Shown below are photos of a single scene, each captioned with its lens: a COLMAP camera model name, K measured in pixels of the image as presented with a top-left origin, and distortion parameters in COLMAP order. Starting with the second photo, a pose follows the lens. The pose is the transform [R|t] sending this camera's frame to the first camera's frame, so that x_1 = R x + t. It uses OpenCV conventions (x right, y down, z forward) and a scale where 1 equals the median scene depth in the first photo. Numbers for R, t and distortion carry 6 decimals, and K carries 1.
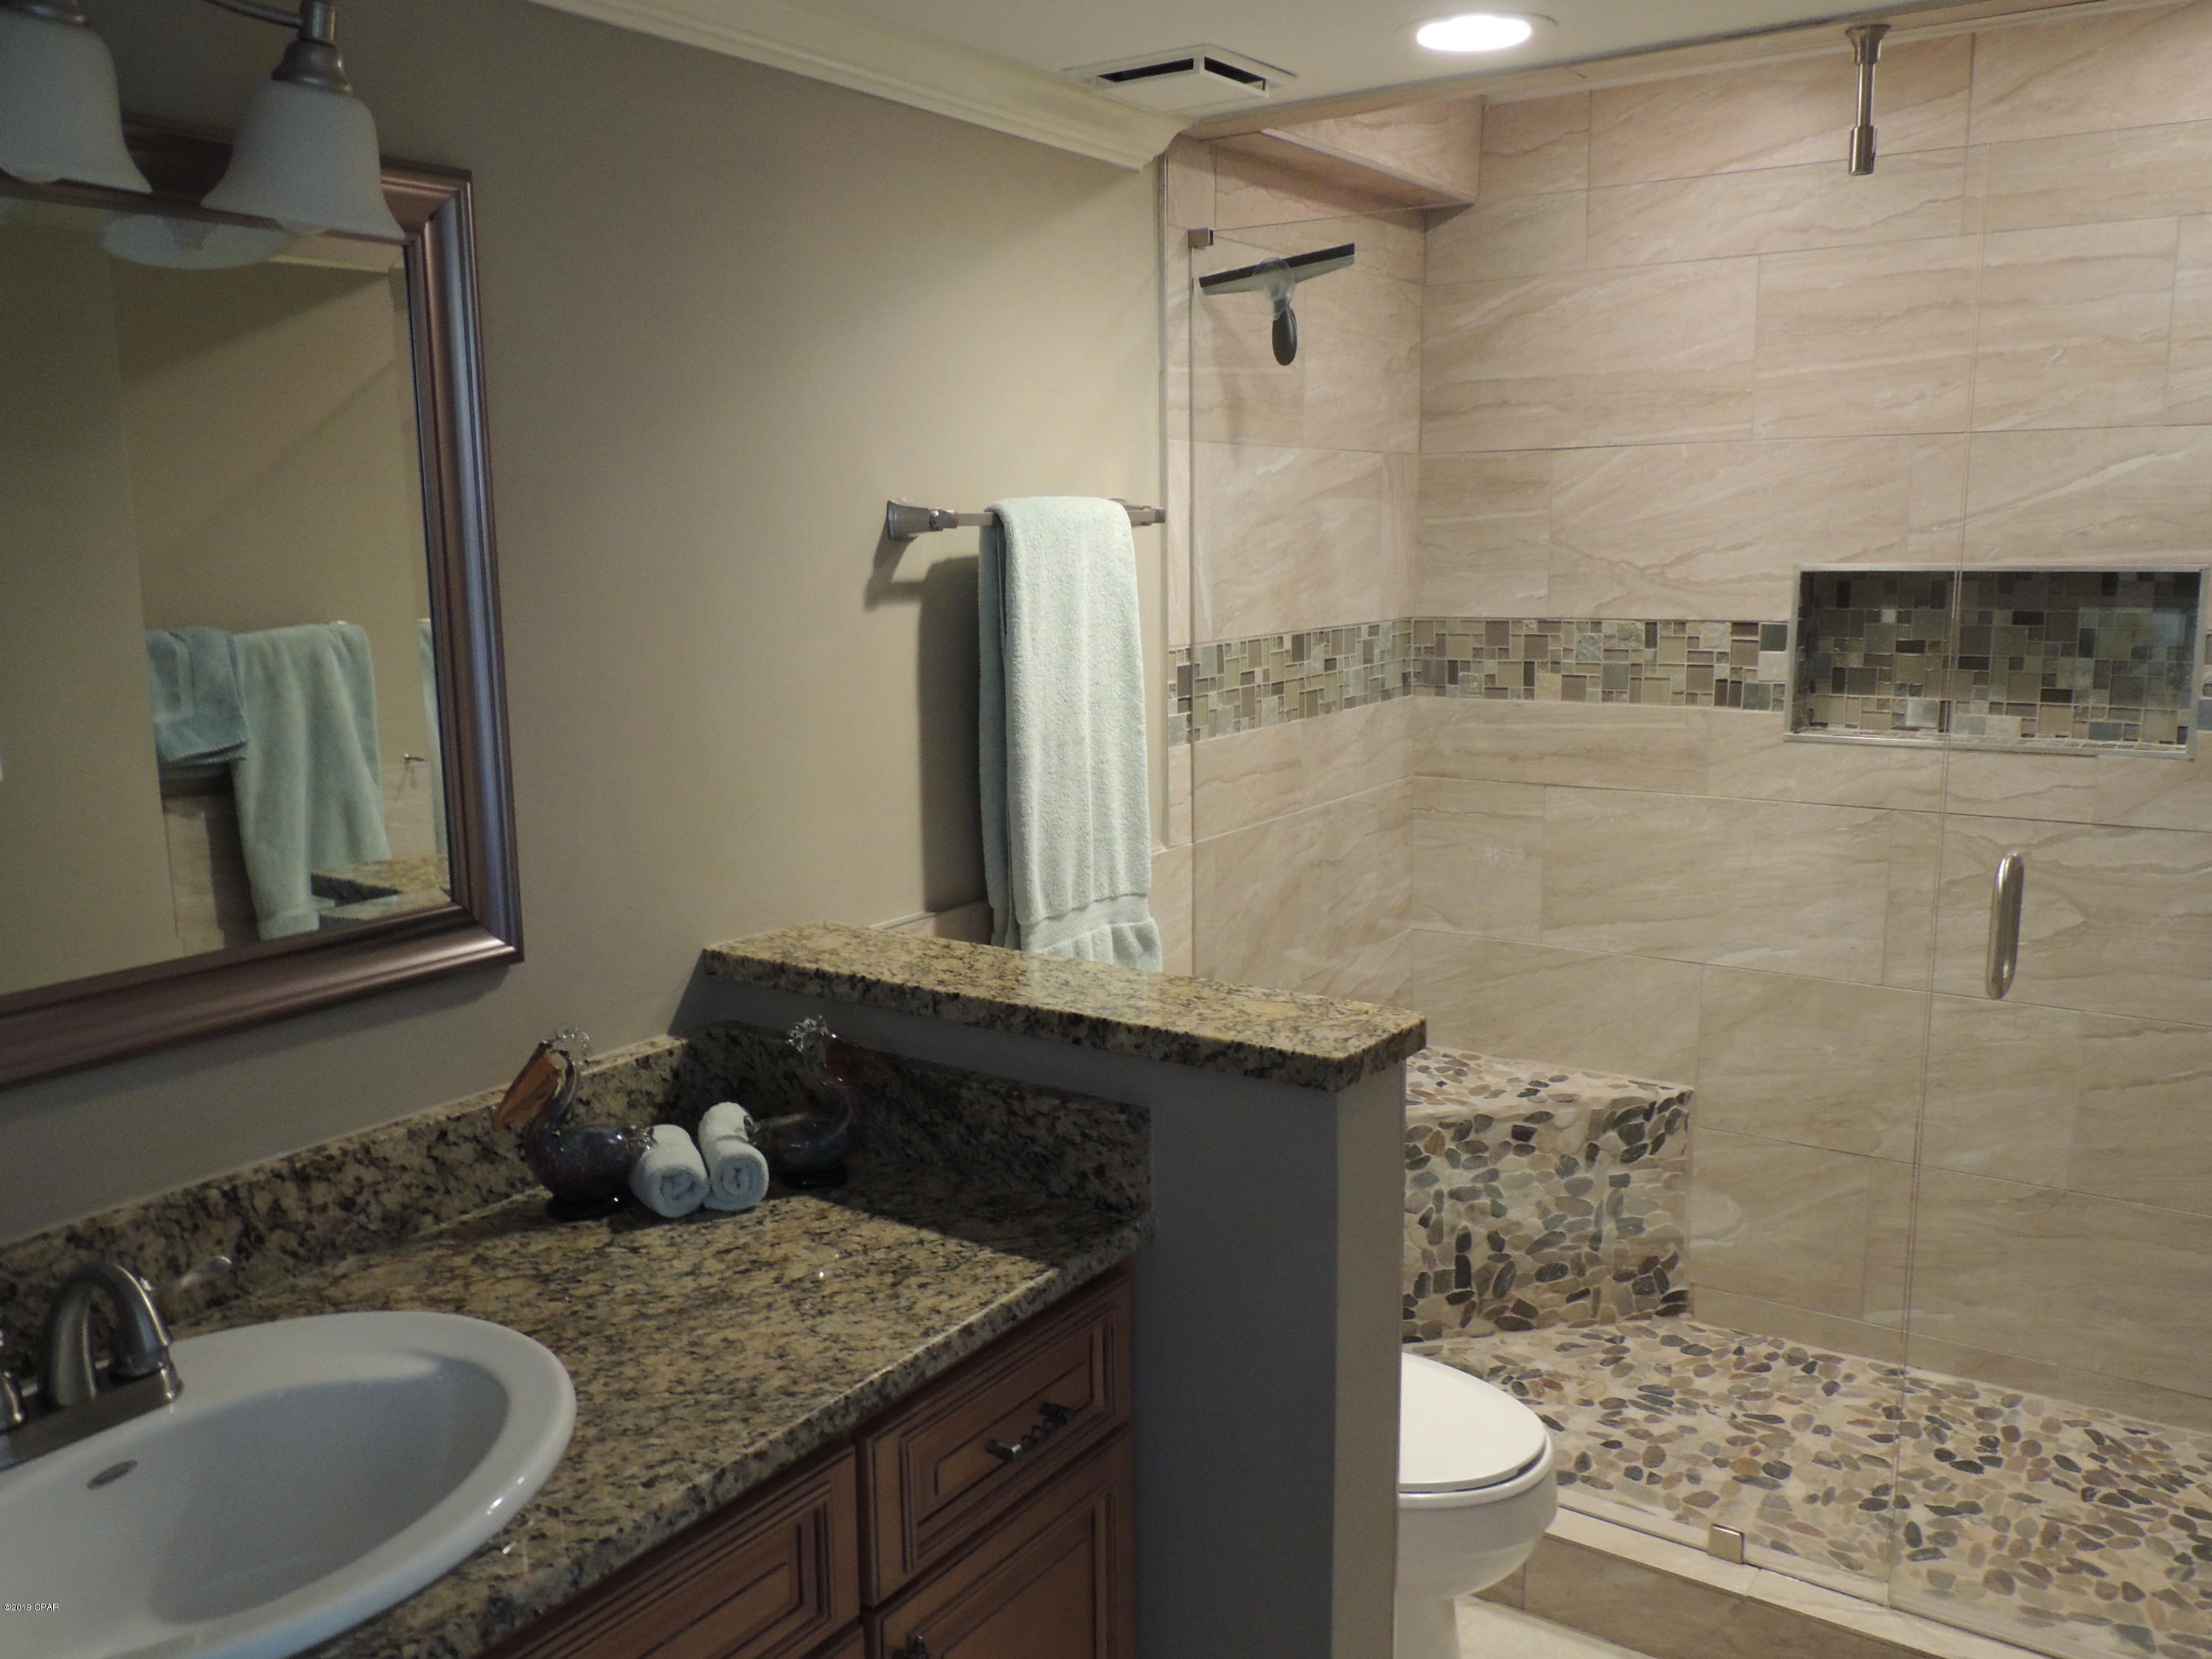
lens RADIAL K [[1776.9, 0, 1105.5], [0, 1776.9, 828.2], [0, 0, 1]] dist [-0.007953, 0.001782]
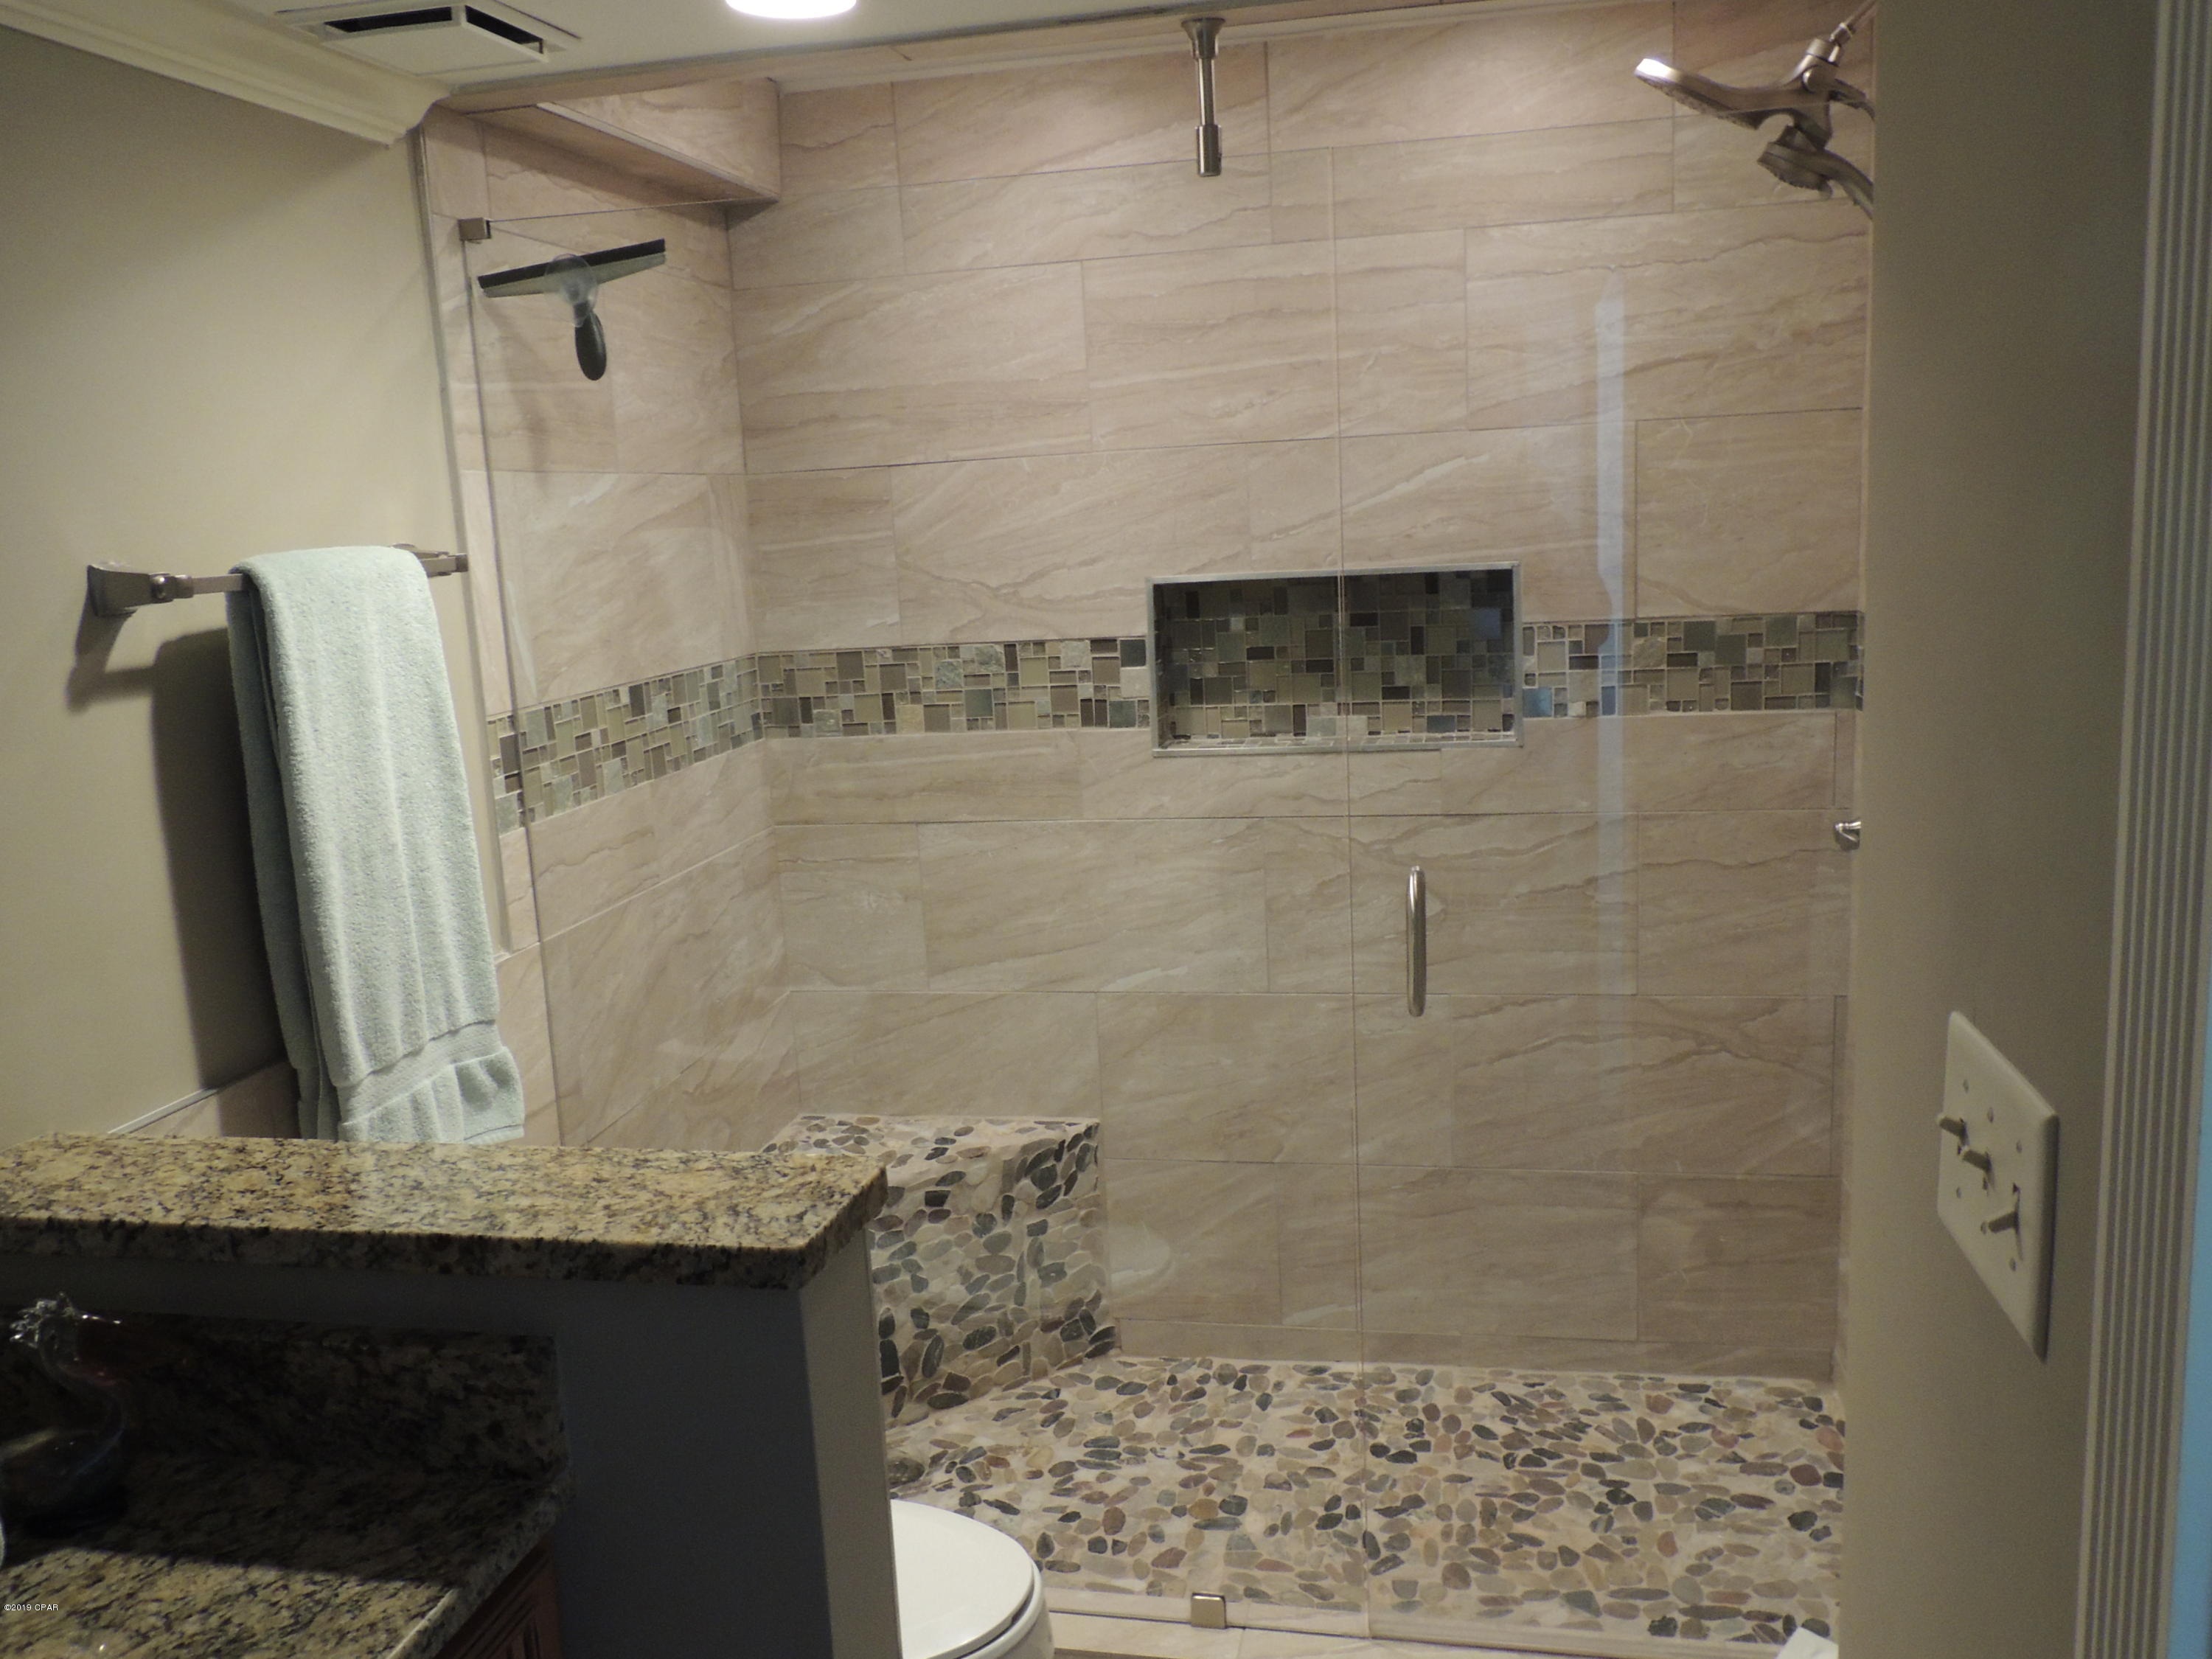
lens RADIAL K [[1776.9, 0, 1105.0], [0, 1776.9, 832.3], [0, 0, 1]] dist [-0.007953, 0.001782]
pose [[0.923234, -0.102183, 0.370402, -0.010789], [0.102459, 0.994556, 0.018988, -0.032857], [-0.370326, 0.020421, 0.928678, 0.111601]]
